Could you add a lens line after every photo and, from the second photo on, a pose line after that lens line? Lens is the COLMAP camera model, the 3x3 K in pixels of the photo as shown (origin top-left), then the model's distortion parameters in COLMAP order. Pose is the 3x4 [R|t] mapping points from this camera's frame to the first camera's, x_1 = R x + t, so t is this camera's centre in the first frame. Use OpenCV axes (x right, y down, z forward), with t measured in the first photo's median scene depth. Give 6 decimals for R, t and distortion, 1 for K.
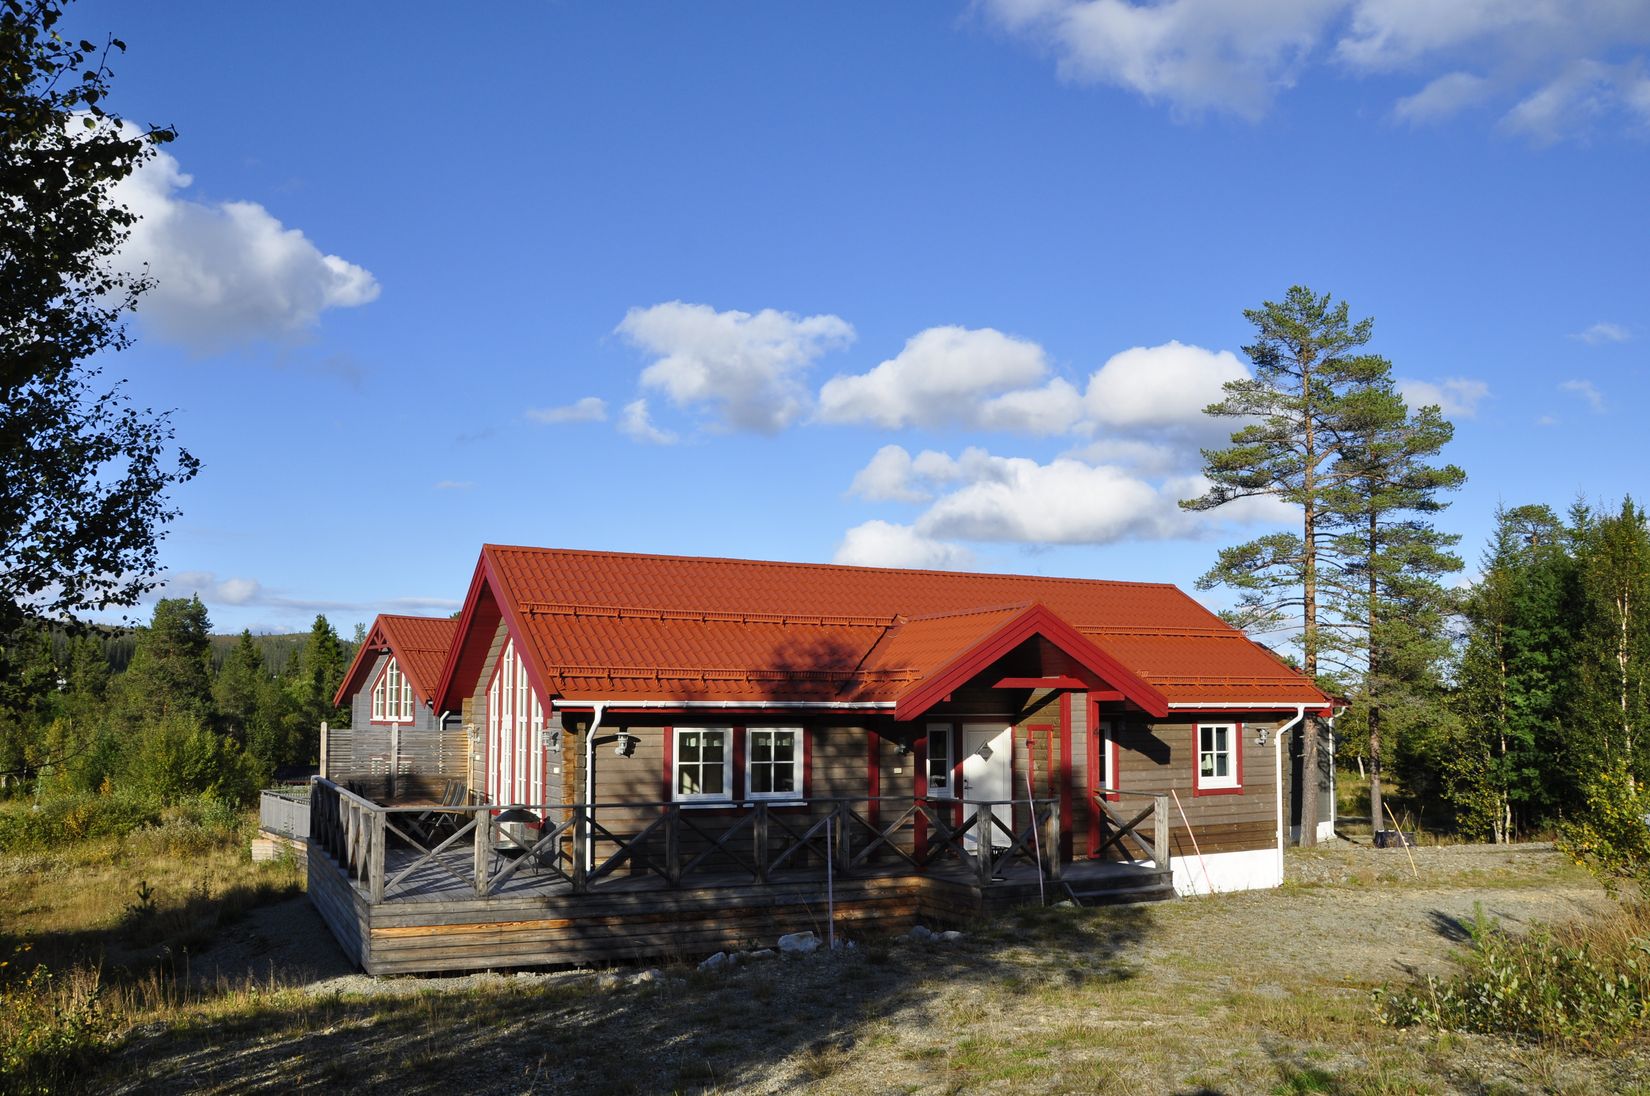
lens RADIAL K [[1322.4, 0, 831.1], [0, 1322.4, 551.2], [0, 0, 1]] dist [-0.162063, 0.109465]
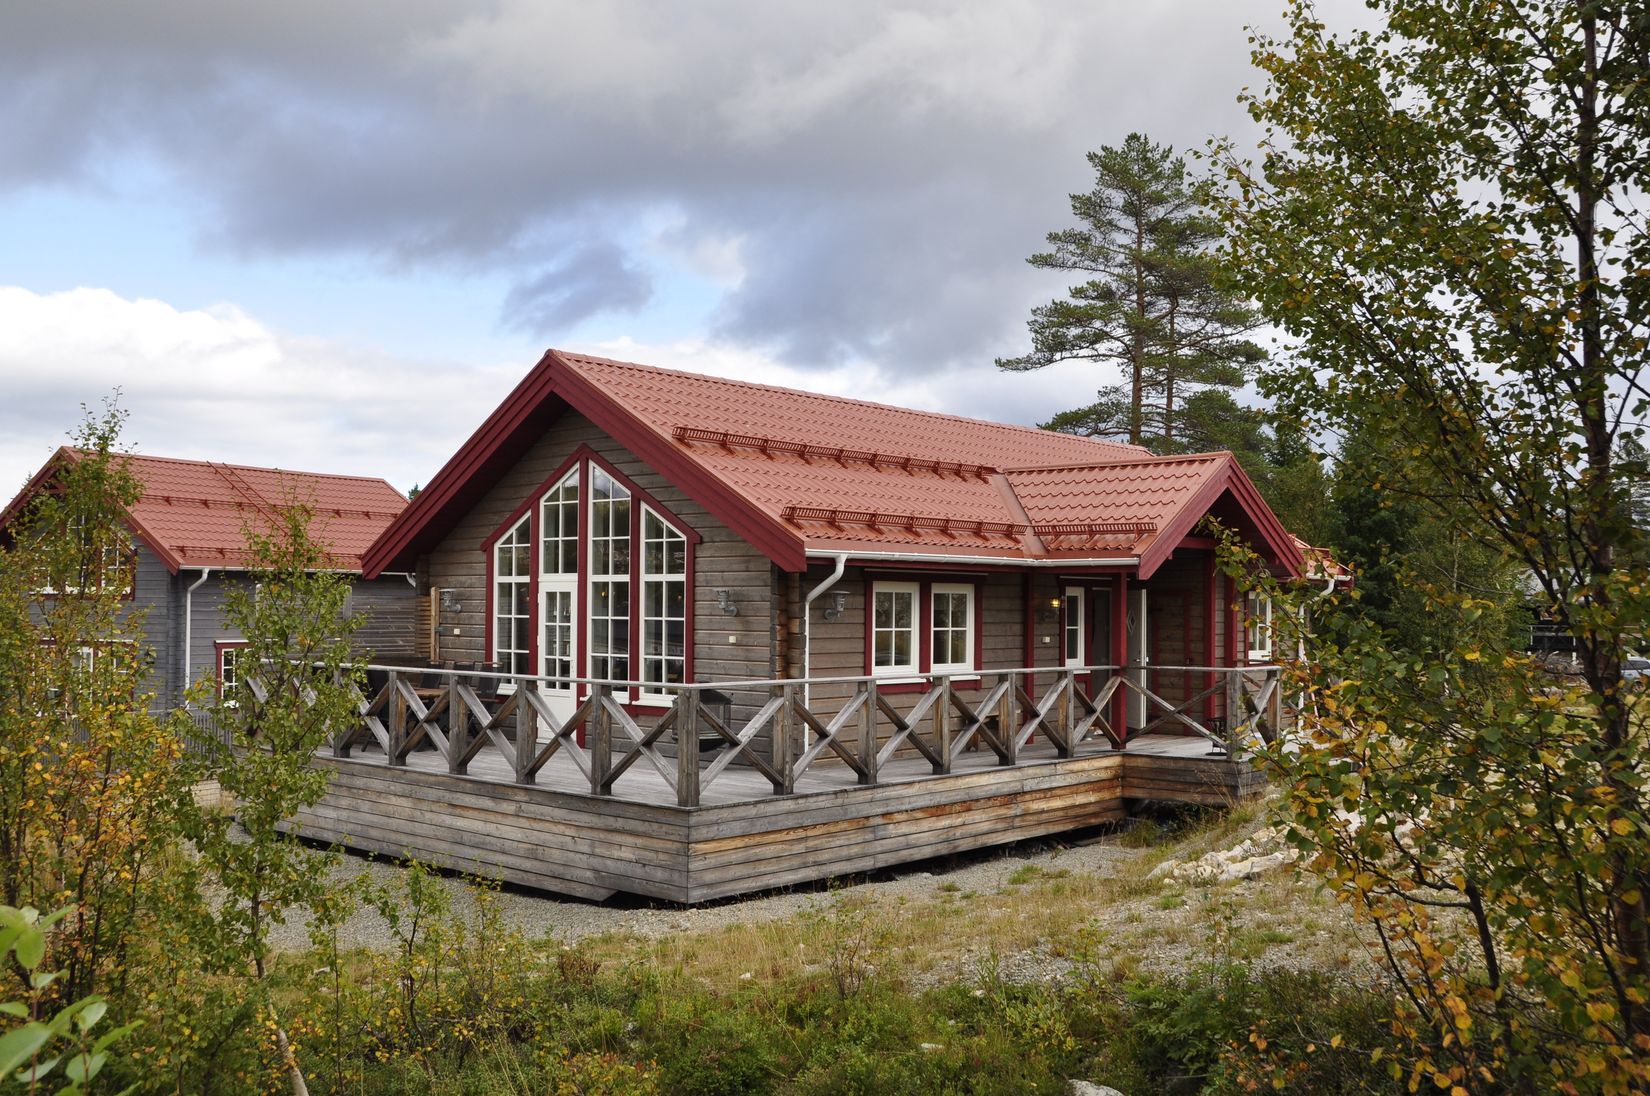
lens RADIAL K [[1526.1, 0, 825.0], [0, 1526.1, 548.0], [0, 0, 1]] dist [-0.133740, 0.000804]
pose [[0.935531, 0.013754, 0.352977, -0.382696], [-0.042793, 0.996295, 0.074597, 0.032165], [-0.350643, -0.084892, 0.932653, 0.097062]]
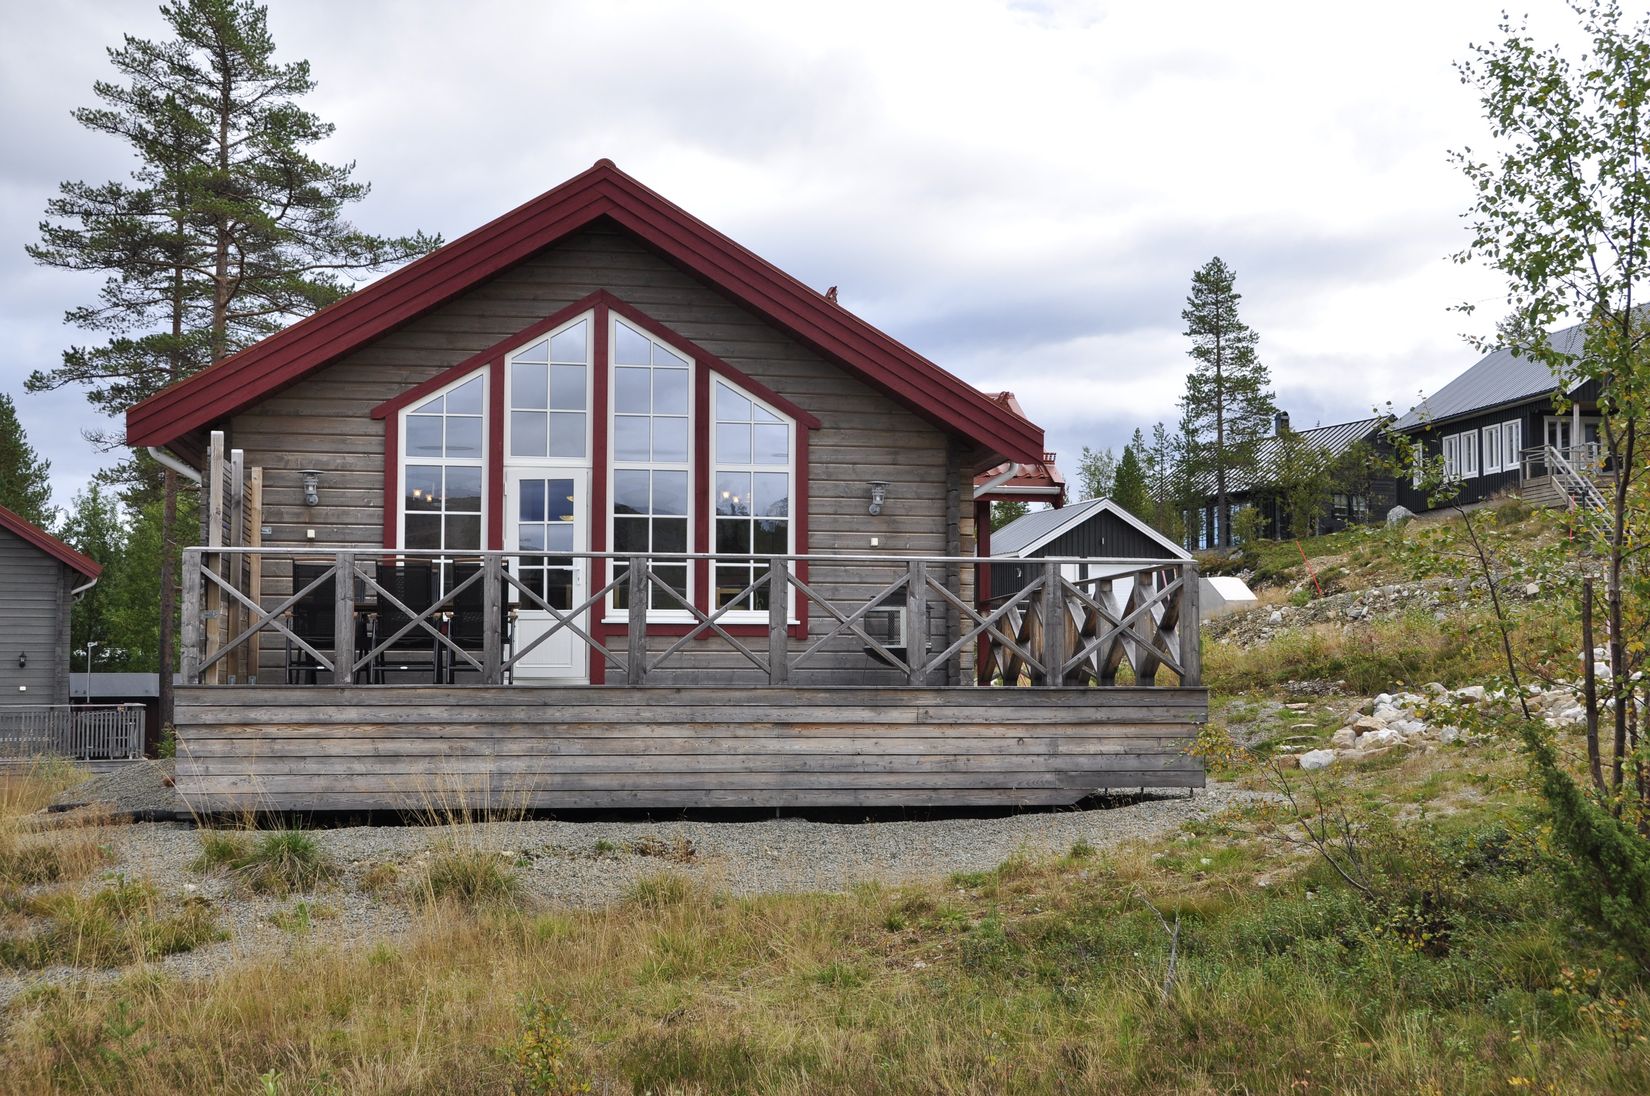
lens RADIAL K [[2091.2, 0, 825.0], [0, 2091.2, 548.0], [0, 0, 1]] dist [0.035232, 0.089513]
pose [[0.323227, 0.064458, 0.944124, -0.909239], [-0.112967, 0.993172, -0.029132, 0.145197], [-0.939555, -0.097239, 0.328301, 0.469466]]
